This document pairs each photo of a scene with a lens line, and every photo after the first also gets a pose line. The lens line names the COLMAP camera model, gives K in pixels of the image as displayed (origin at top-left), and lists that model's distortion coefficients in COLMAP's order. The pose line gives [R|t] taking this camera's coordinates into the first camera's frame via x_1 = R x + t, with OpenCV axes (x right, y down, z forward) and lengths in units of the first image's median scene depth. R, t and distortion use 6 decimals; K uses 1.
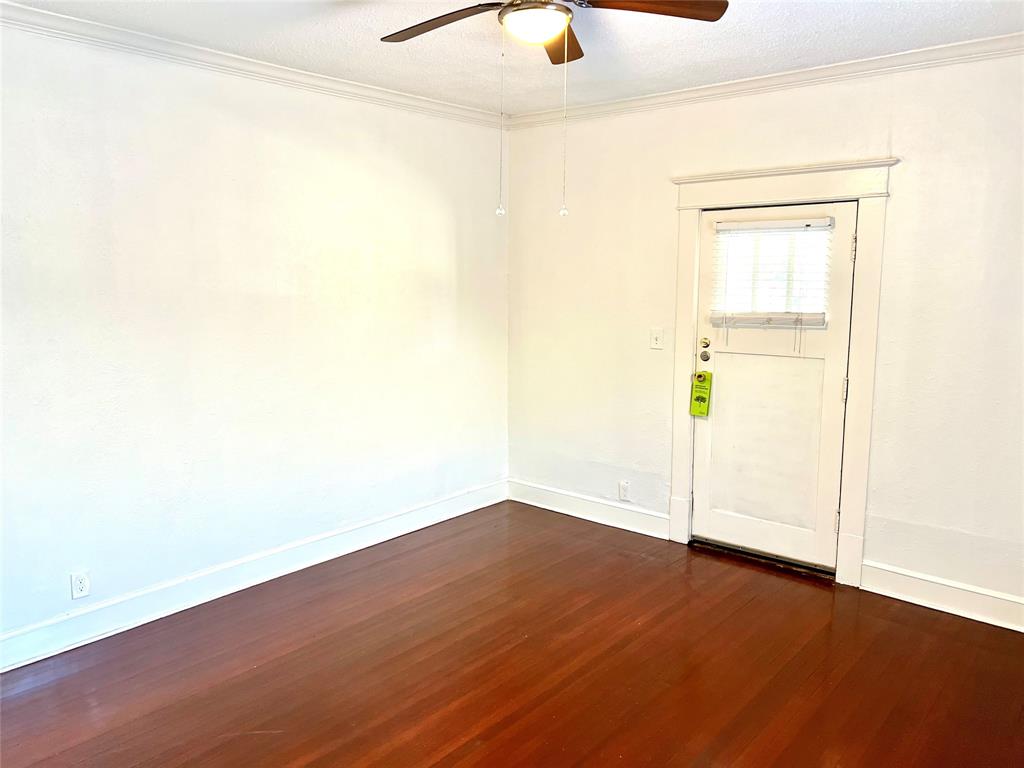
lens RADIAL K [[766.0, 0, 508.5], [0, 766.0, 385.0], [0, 0, 1]] dist [0.057206, -0.061451]
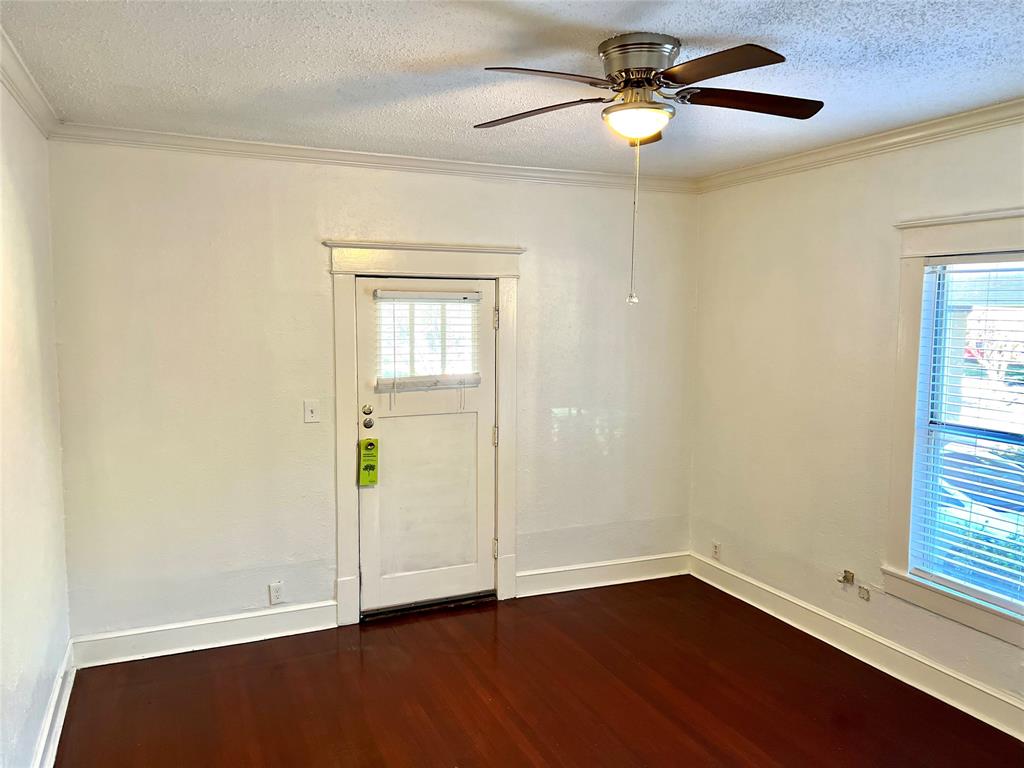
lens RADIAL K [[766.0, 0, 508.1], [0, 766.0, 384.8], [0, 0, 1]] dist [0.057206, -0.061451]
pose [[0.435303, -0.078729, 0.896835, -0.548507], [0.127735, 0.991492, 0.025039, -0.089389], [-0.891176, 0.103657, 0.441656, 0.409811]]
